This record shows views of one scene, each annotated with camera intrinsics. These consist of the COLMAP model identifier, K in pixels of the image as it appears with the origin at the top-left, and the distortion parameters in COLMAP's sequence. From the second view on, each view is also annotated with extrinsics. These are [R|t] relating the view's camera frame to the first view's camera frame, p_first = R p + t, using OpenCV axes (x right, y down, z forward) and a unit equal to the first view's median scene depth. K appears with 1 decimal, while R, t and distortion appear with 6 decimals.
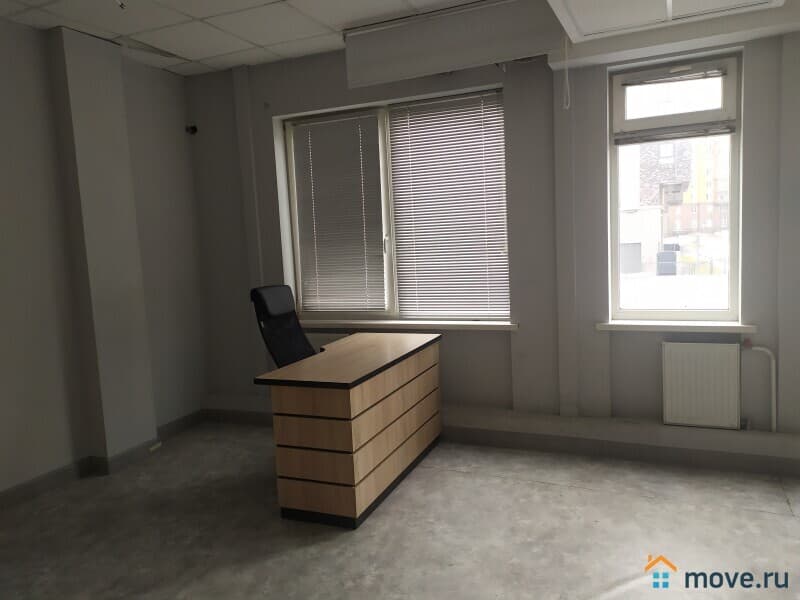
lens RADIAL K [[594.0, 0, 402.4], [0, 594.0, 301.8], [0, 0, 1]] dist [0.039684, -0.033476]
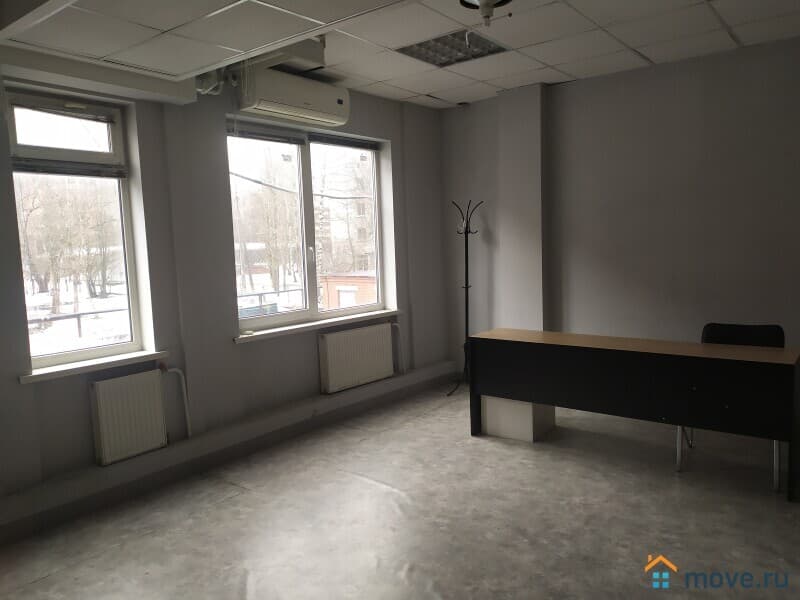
lens RADIAL K [[594.0, 0, 396.2], [0, 594.0, 302.1], [0, 0, 1]] dist [0.039684, -0.033476]
pose [[0.244546, -0.055946, 0.968022, -0.398768], [0.130403, 0.991162, 0.024340, -0.022098], [-0.960829, 0.120281, 0.249680, 0.292661]]
